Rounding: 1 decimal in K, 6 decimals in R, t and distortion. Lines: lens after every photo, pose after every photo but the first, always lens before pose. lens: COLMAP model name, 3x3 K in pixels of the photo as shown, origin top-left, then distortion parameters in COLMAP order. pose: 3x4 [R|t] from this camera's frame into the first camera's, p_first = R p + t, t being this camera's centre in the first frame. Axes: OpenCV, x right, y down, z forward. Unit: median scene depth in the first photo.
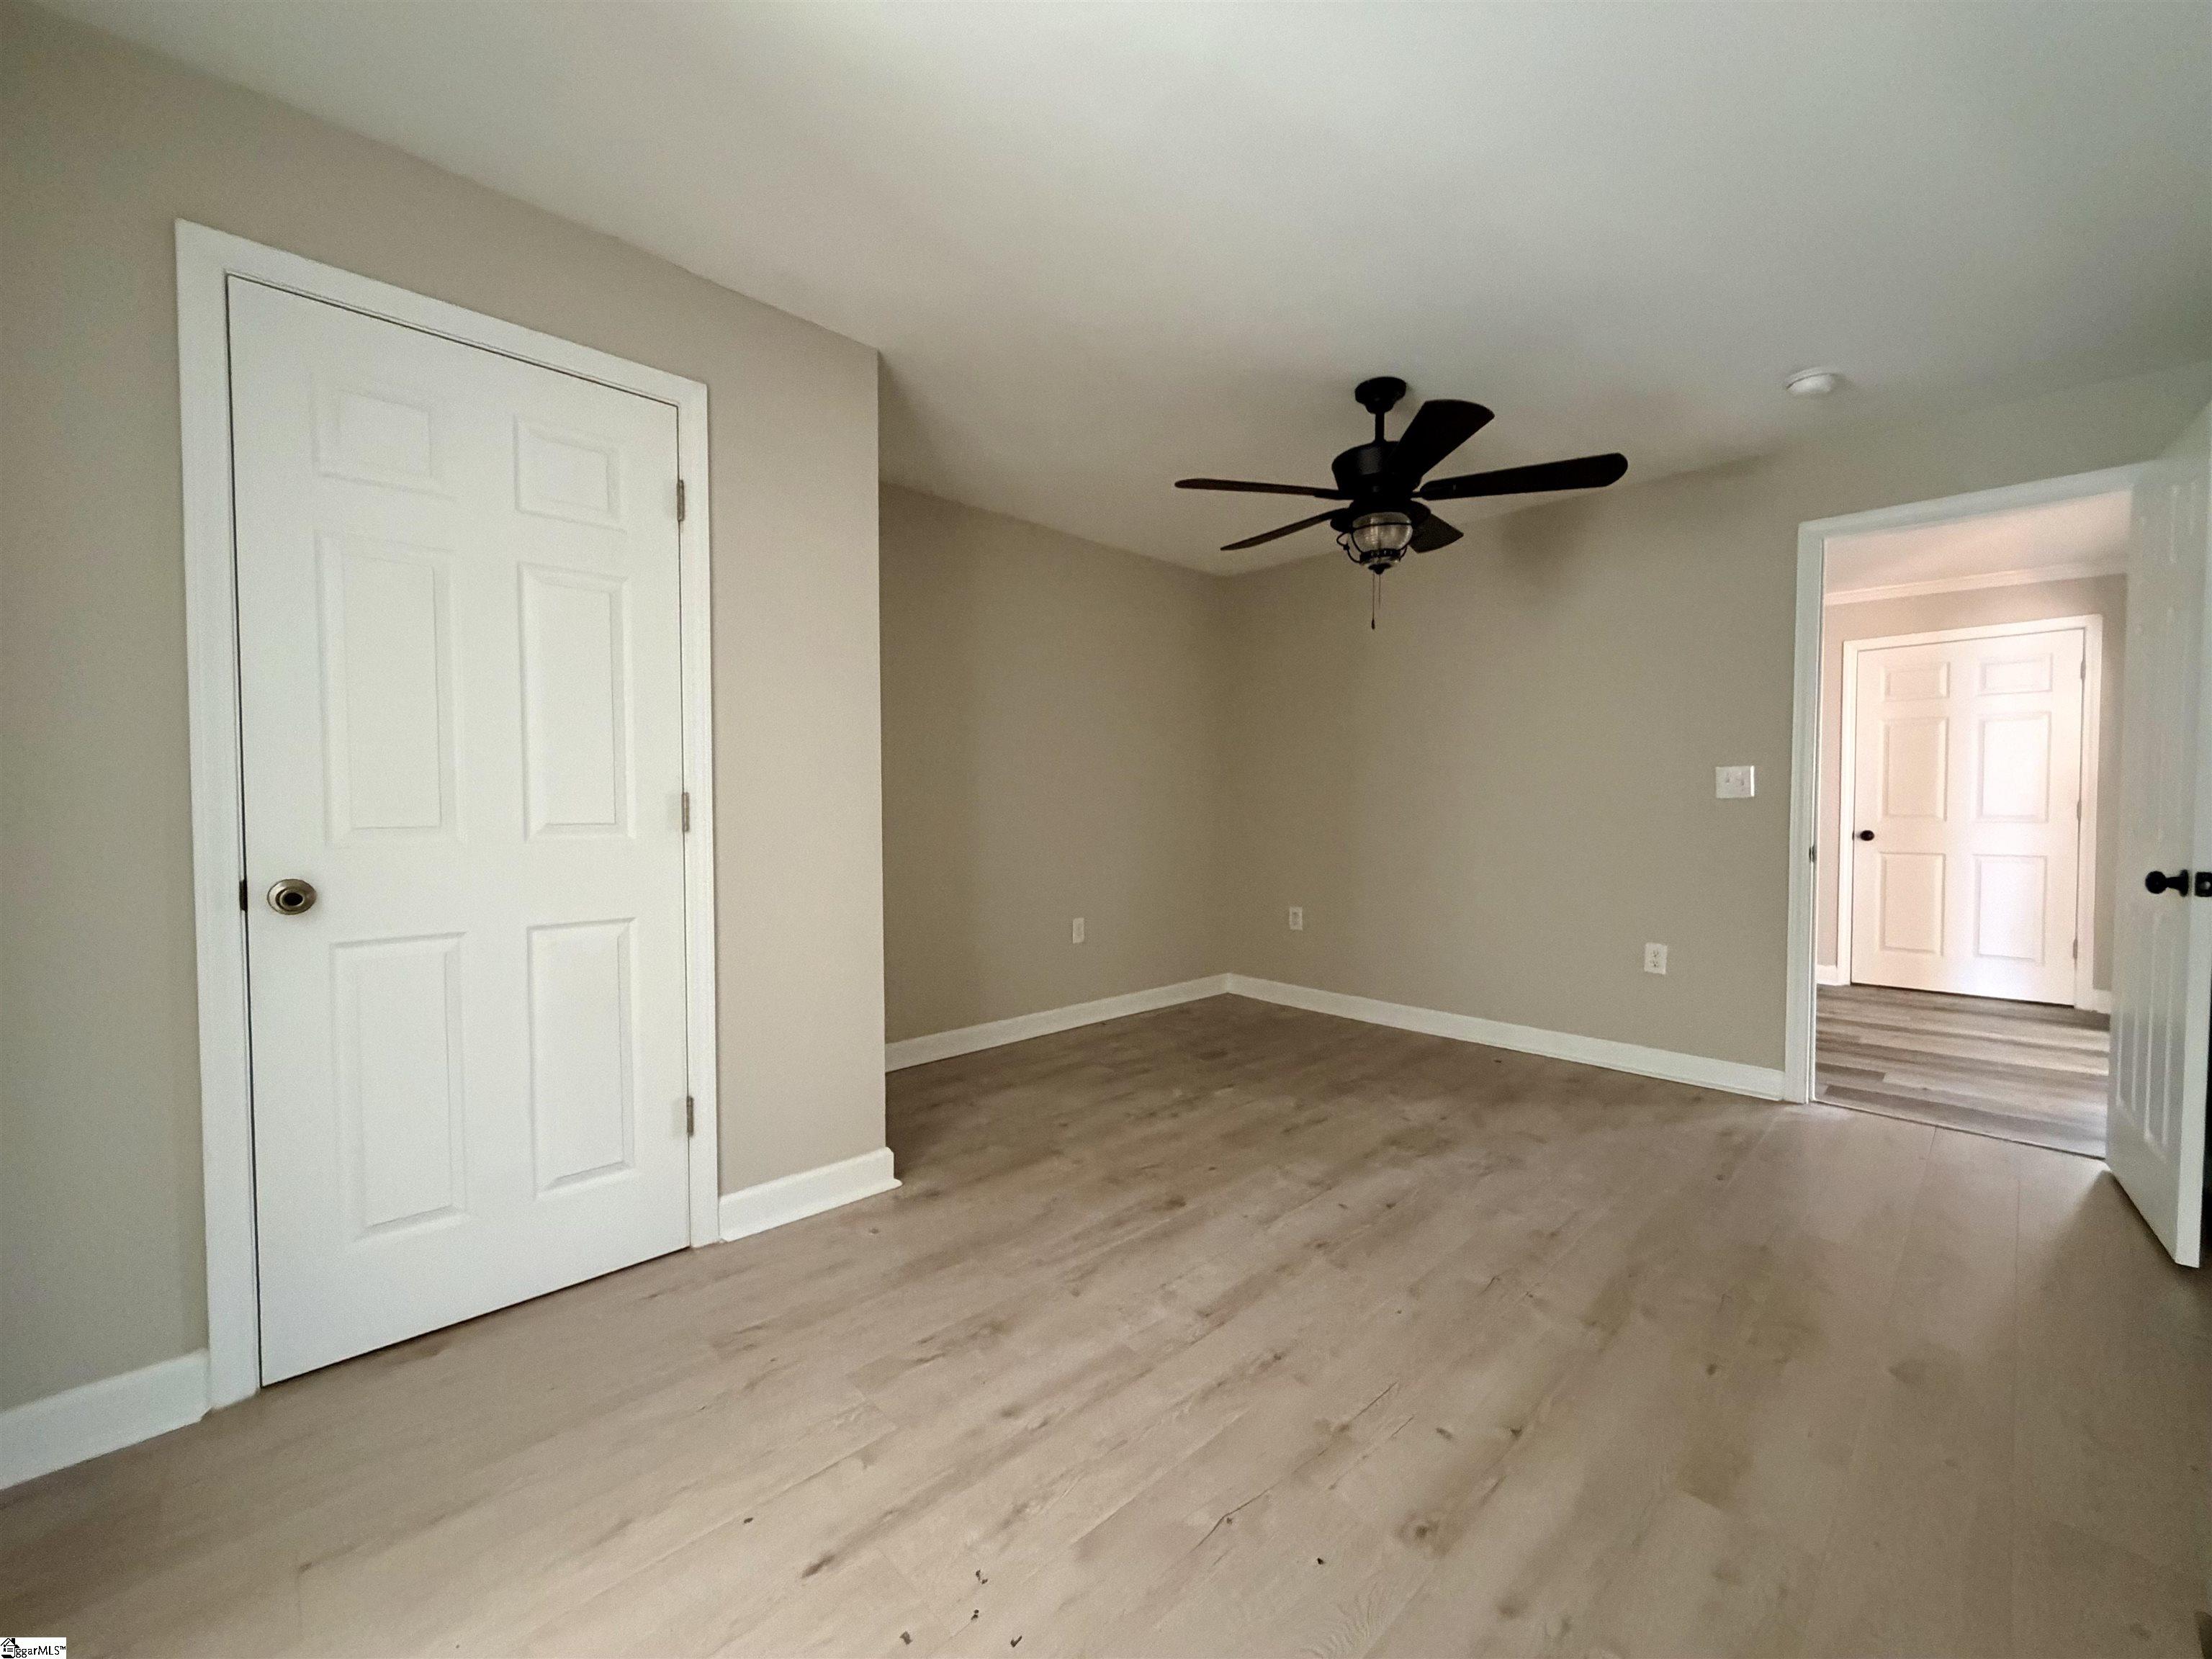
lens RADIAL K [[883.9, 0, 1101.7], [0, 883.9, 835.1], [0, 0, 1]] dist [0.002090, -0.000663]
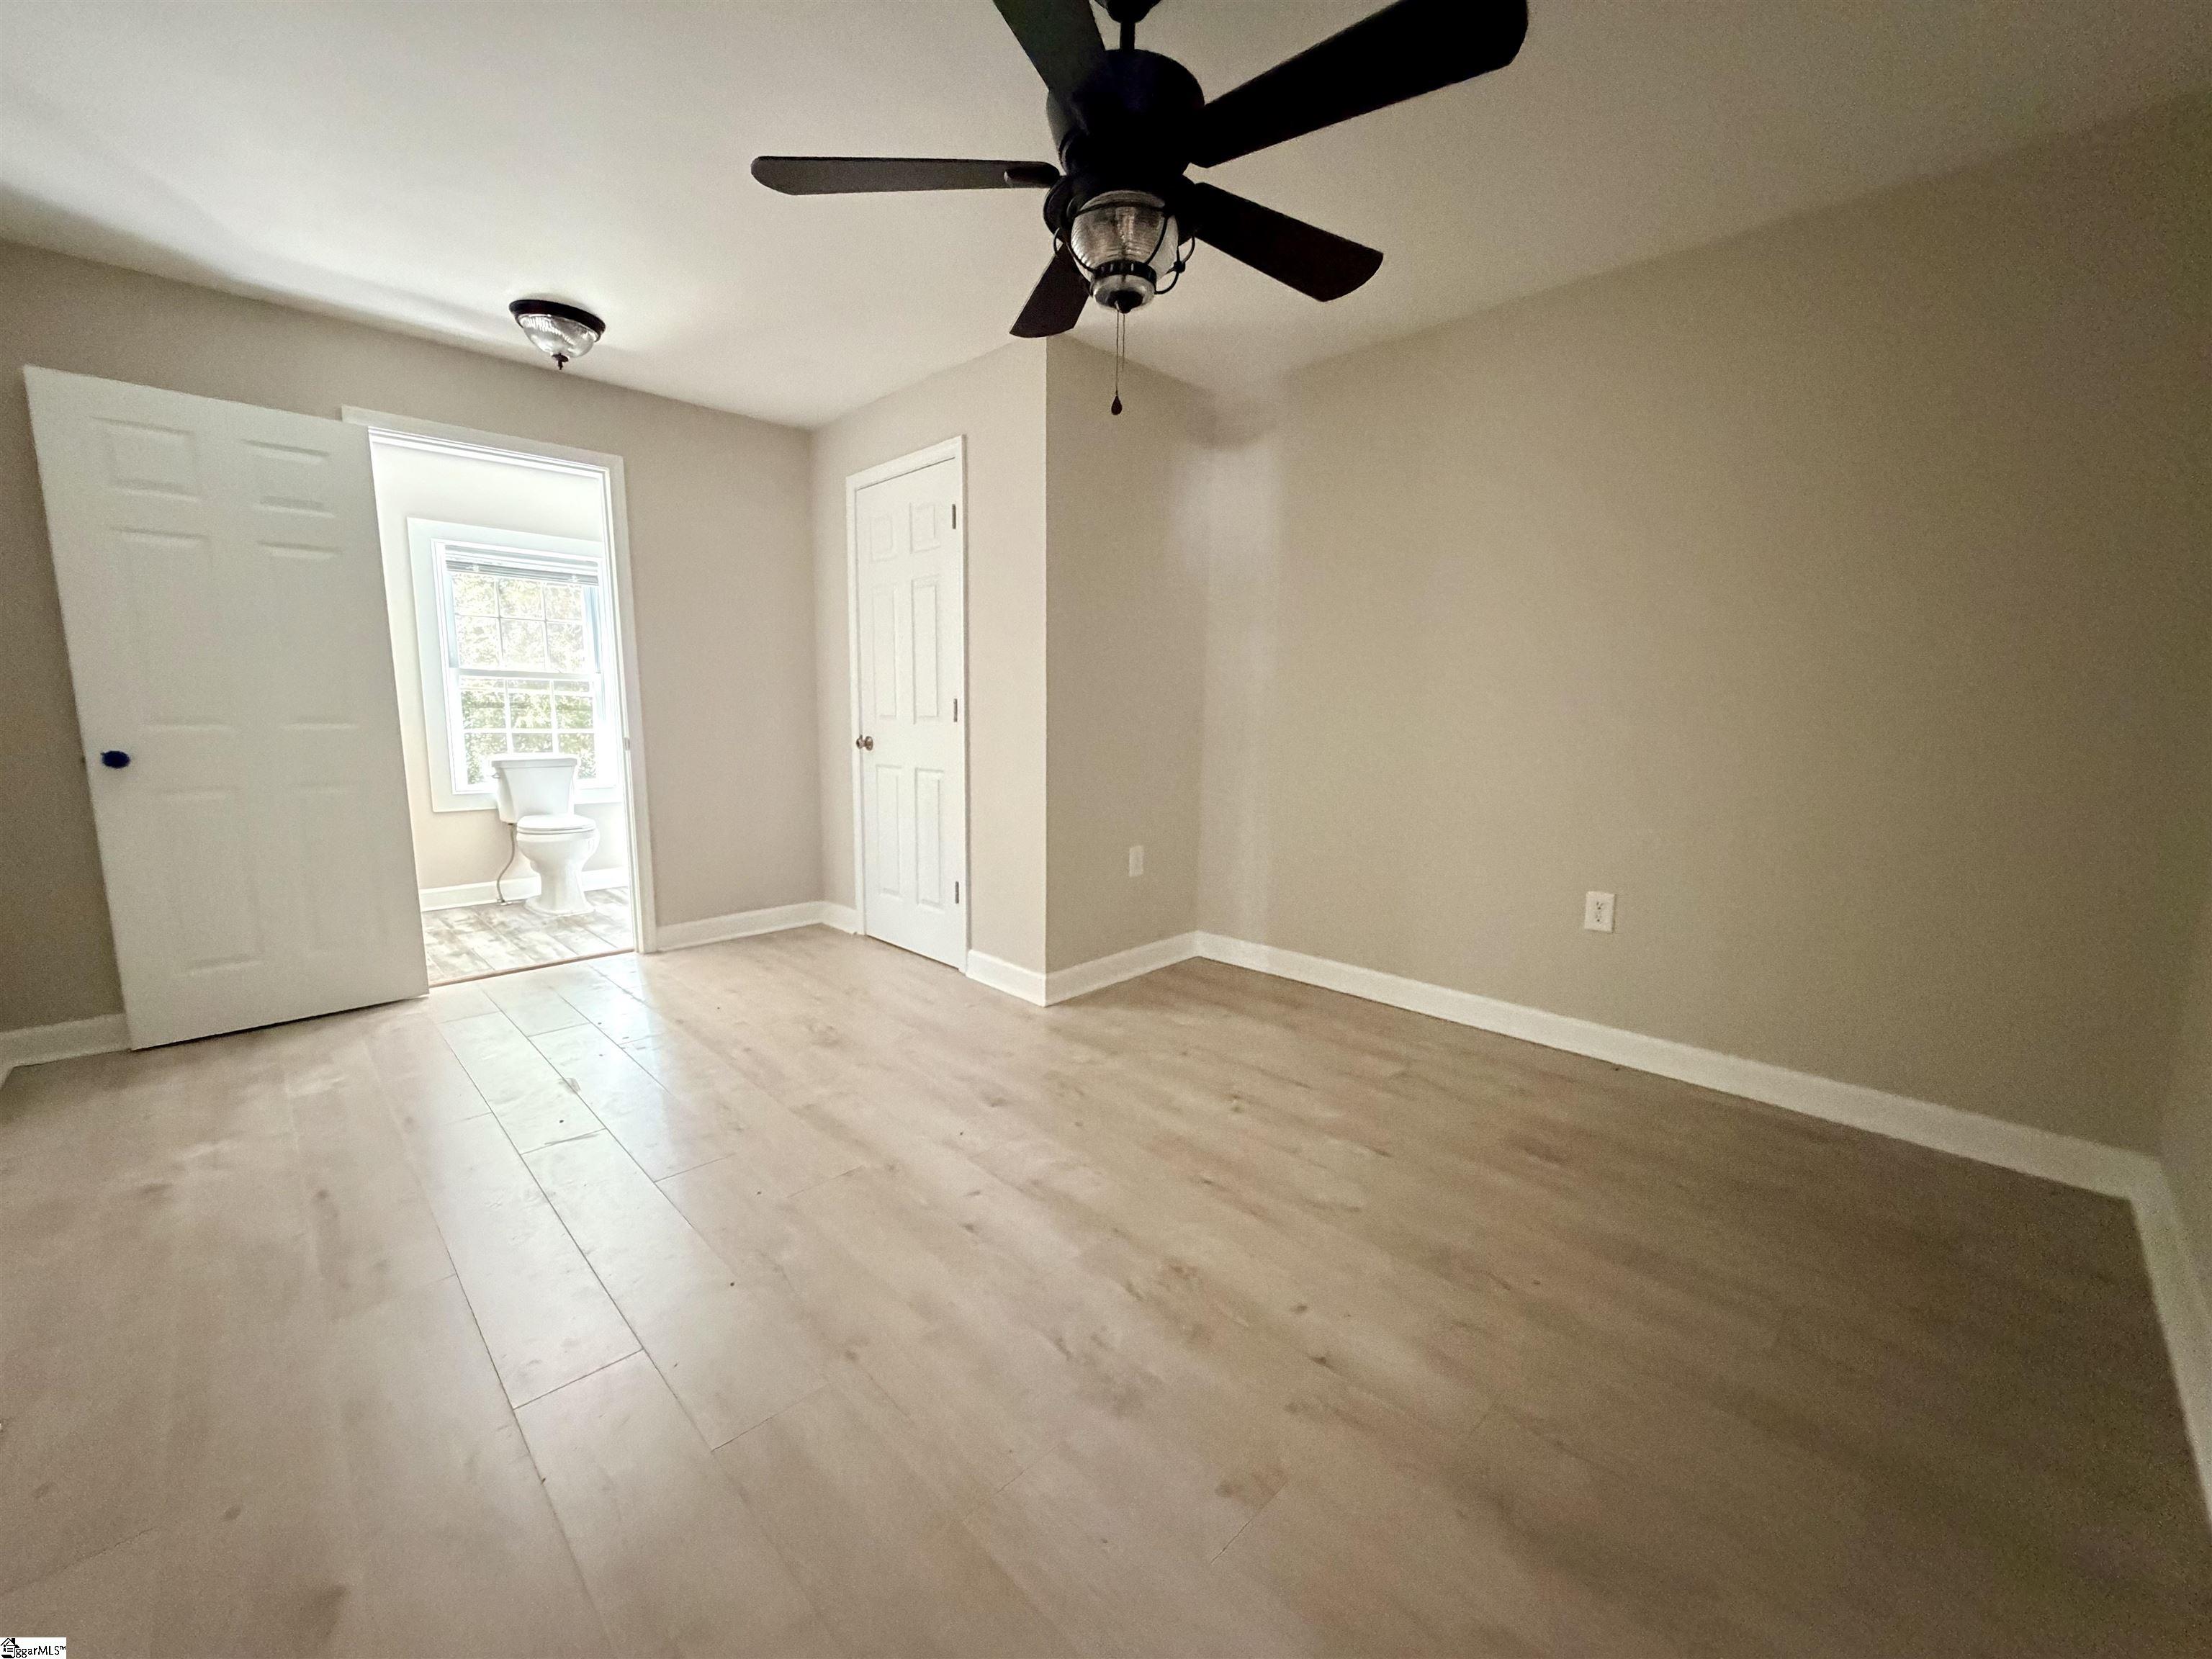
lens RADIAL K [[883.9, 0, 1085.8], [0, 883.9, 832.9], [0, 0, 1]] dist [0.002090, -0.000663]
pose [[0.001644, 0.140042, -0.990144, 1.025164], [-0.044726, 0.989165, 0.139829, -0.035270], [0.998998, 0.044055, 0.007889, 1.059557]]
